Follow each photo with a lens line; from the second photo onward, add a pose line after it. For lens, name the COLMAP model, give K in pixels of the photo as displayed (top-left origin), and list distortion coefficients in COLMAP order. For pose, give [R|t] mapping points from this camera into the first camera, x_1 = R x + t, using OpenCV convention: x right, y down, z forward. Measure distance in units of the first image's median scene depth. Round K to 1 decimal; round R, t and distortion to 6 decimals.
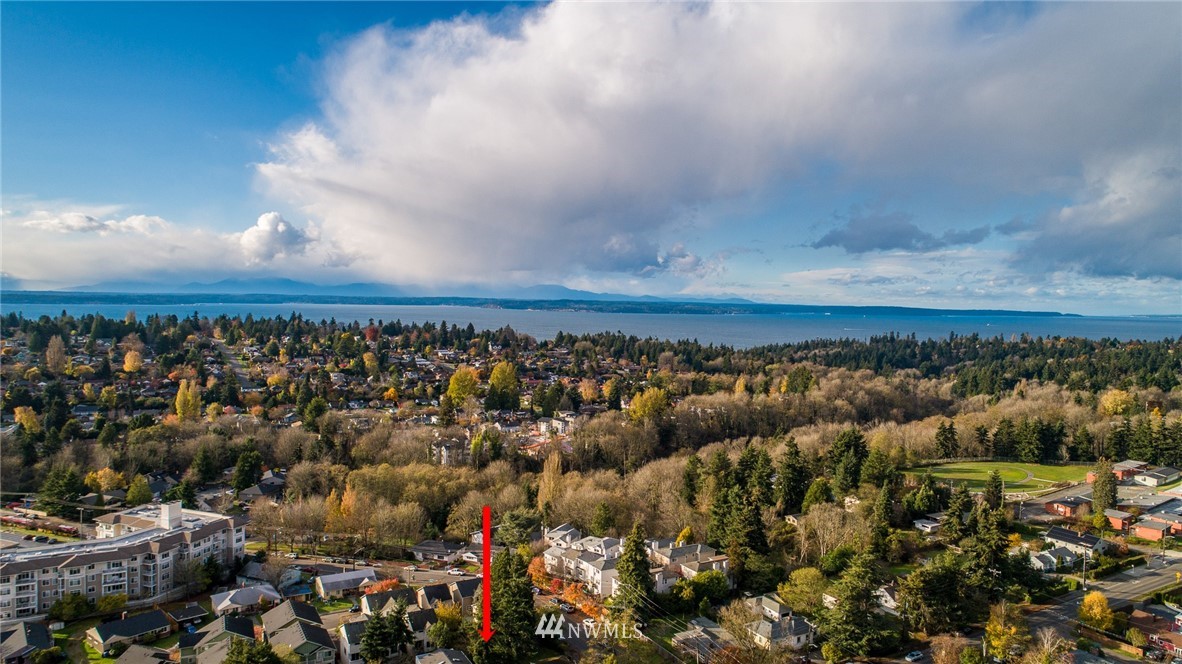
lens RADIAL K [[817.1, 0, 593.0], [0, 817.1, 333.0], [0, 0, 1]] dist [-0.000155, 0.008976]
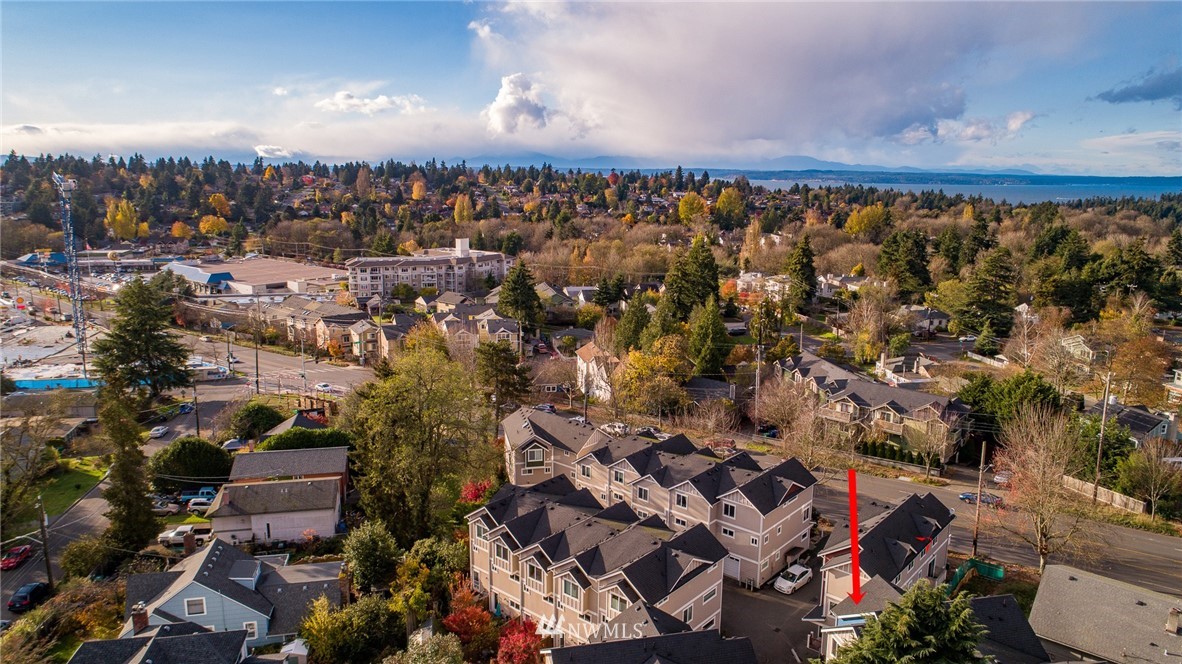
lens RADIAL K [[817.1, 0, 590.9], [0, 817.1, 331.9], [0, 0, 1]] dist [-0.000155, 0.008976]
pose [[0.956799, 0.051157, -0.286216, 0.028324], [-0.007088, 0.988211, 0.152937, 0.051162], [0.290665, -0.144301, 0.945881, -0.081144]]
